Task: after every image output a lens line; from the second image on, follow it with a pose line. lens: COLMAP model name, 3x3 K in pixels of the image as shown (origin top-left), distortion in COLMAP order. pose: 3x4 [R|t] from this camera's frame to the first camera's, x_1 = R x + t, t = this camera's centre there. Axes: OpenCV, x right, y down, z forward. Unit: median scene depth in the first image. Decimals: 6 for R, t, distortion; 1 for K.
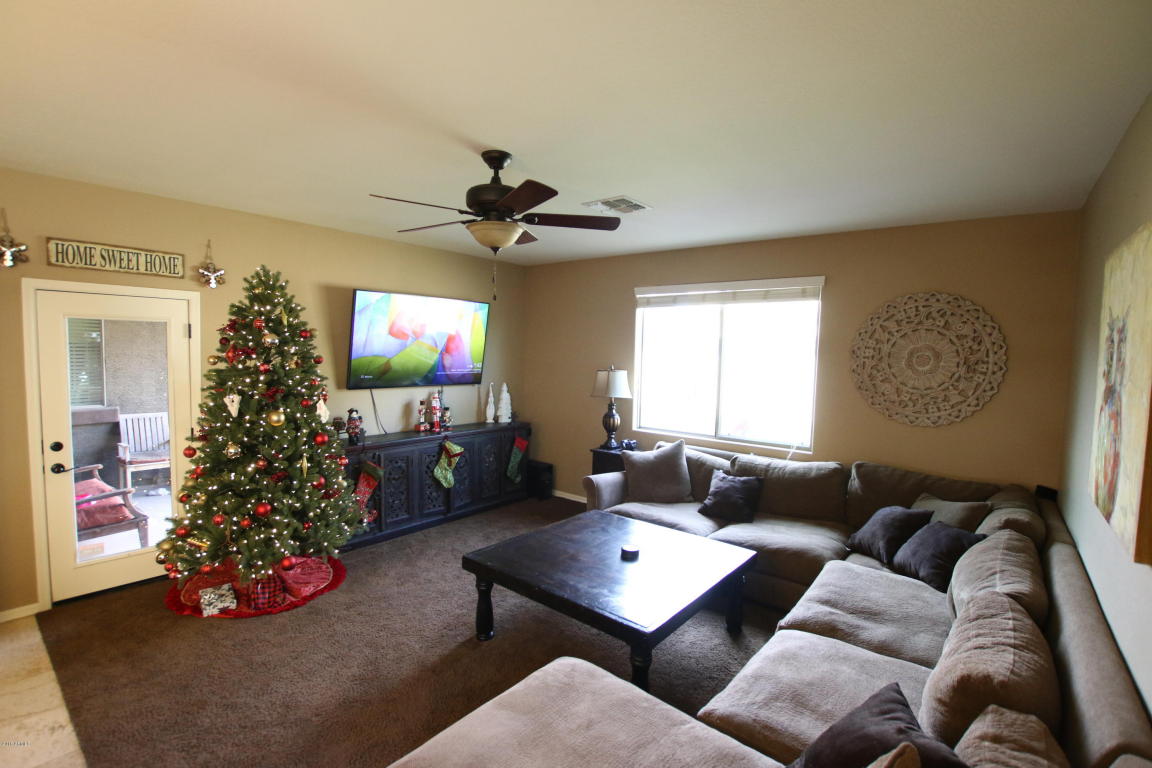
lens RADIAL K [[528.3, 0, 571.0], [0, 528.3, 385.5], [0, 0, 1]] dist [-0.029785, 0.002442]
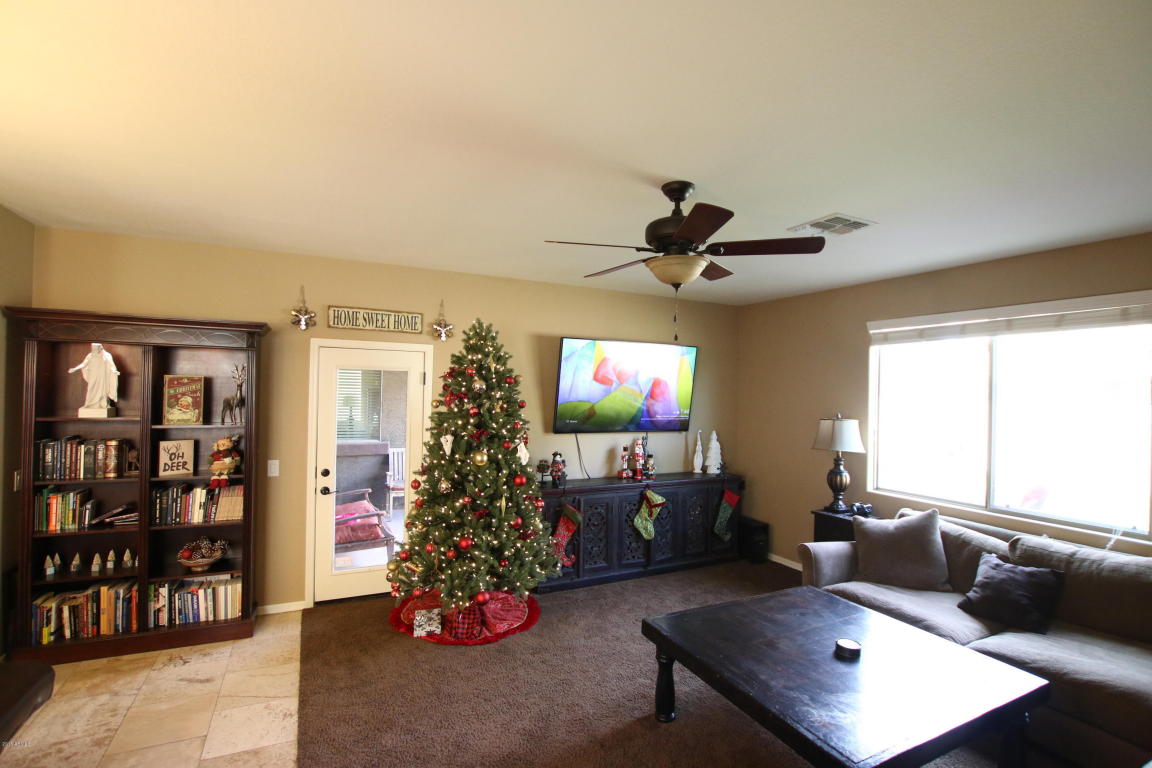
lens RADIAL K [[528.3, 0, 573.0], [0, 528.3, 386.7], [0, 0, 1]] dist [-0.029785, 0.002442]
pose [[0.910904, -0.007786, -0.412544, 0.051432], [-0.027477, 0.996458, -0.079477, -0.002754], [0.411702, 0.083732, 0.907464, 0.073239]]
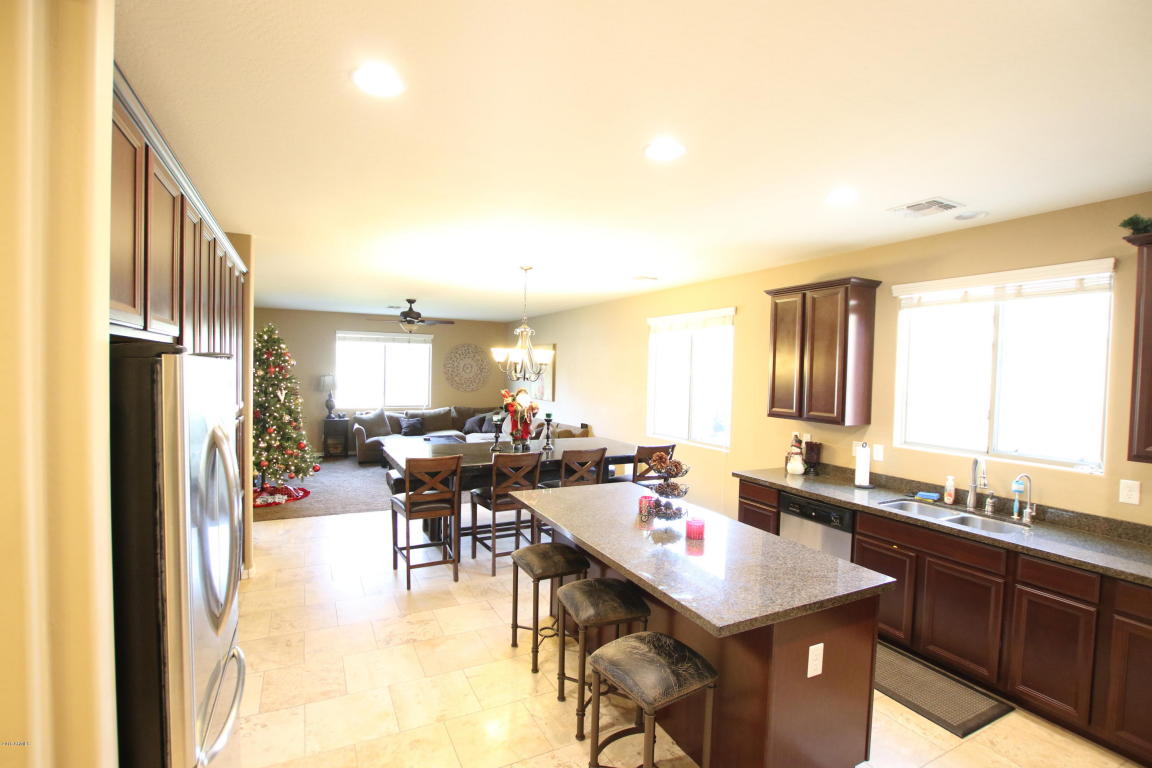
lens RADIAL K [[528.3, 0, 571.9], [0, 528.3, 387.6], [0, 0, 1]] dist [-0.029785, 0.002442]
pose [[0.407912, -0.044043, 0.911958, -1.750342], [0.050531, 0.998394, 0.025616, 0.010855], [-0.911622, 0.035633, 0.409483, -0.699877]]
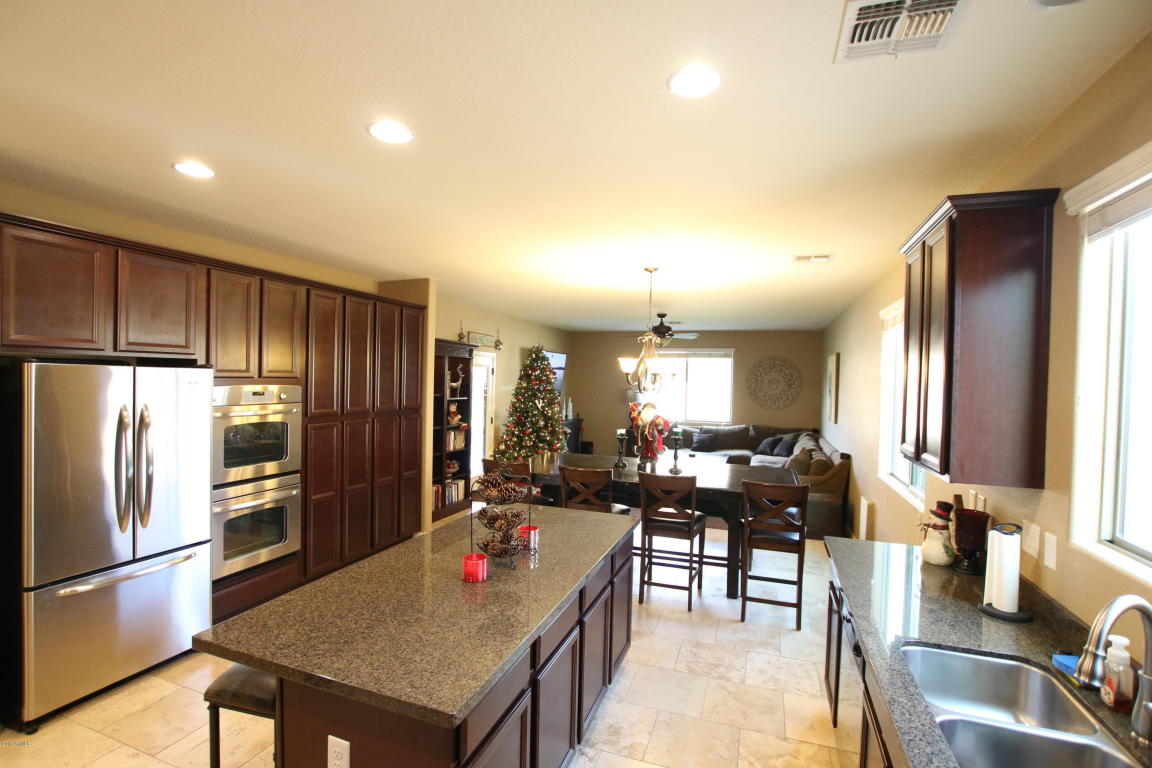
lens RADIAL K [[528.3, 0, 575.8], [0, 528.3, 385.6], [0, 0, 1]] dist [-0.029785, 0.002442]
pose [[0.942606, -0.006090, 0.333851, -1.129696], [0.021887, 0.998810, -0.043578, 0.054468], [-0.333189, 0.048384, 0.941618, -1.138411]]
